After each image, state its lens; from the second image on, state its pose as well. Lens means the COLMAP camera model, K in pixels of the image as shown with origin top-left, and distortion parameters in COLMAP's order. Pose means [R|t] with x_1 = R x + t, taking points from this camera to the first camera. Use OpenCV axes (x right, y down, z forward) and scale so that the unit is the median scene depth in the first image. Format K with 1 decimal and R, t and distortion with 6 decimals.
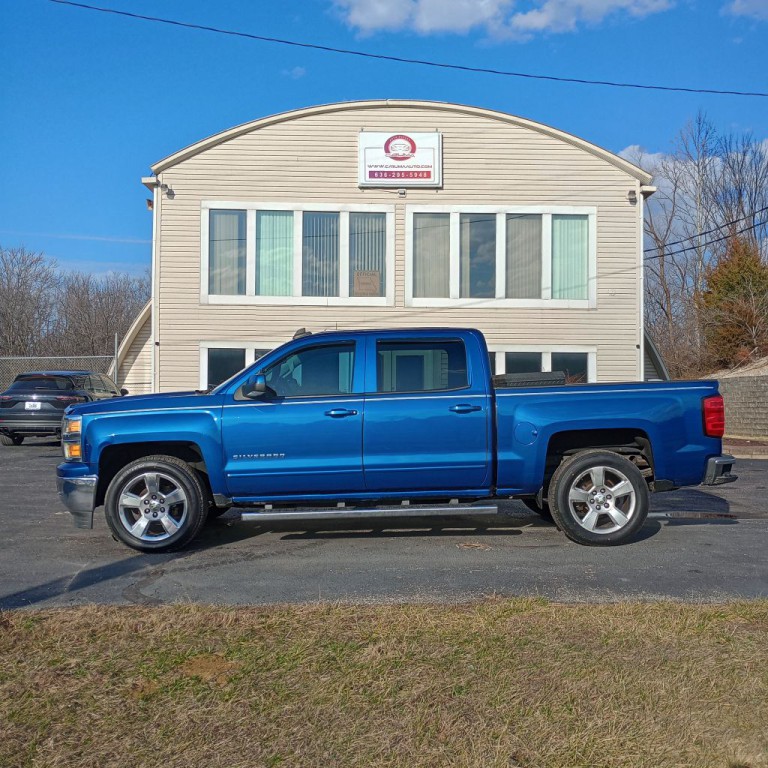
lens RADIAL K [[850.3, 0, 388.1], [0, 850.3, 377.0], [0, 0, 1]] dist [0.016129, 0.000000]
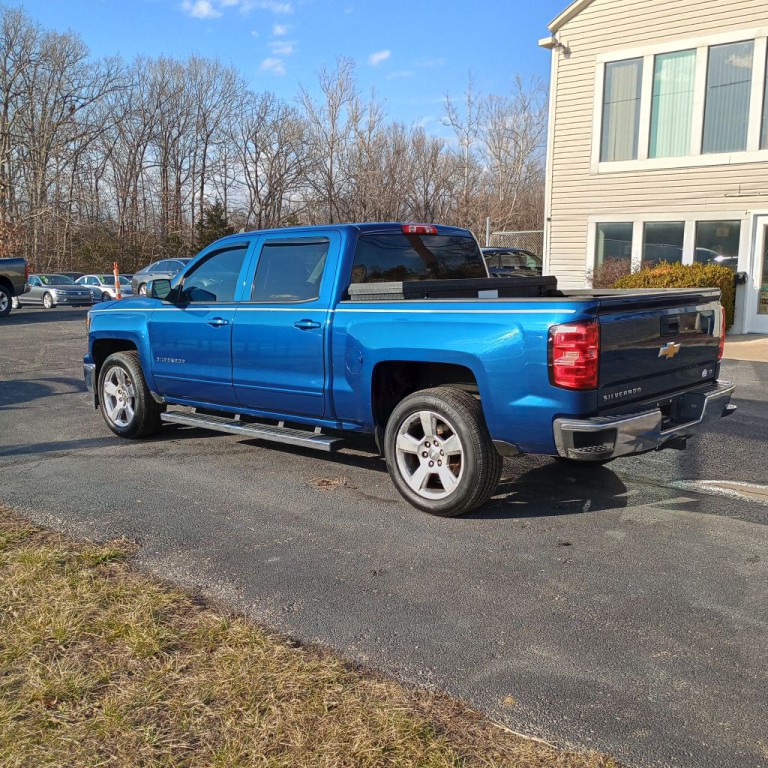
lens RADIAL K [[843.5, 0, 387.3], [0, 843.5, 389.4], [0, 0, 1]] dist [0.009111, 0.000000]
pose [[0.699959, 0.106002, -0.706272, 0.293140], [0.020965, 0.985448, 0.168681, -0.014885], [0.713875, -0.132877, 0.687551, 0.188453]]
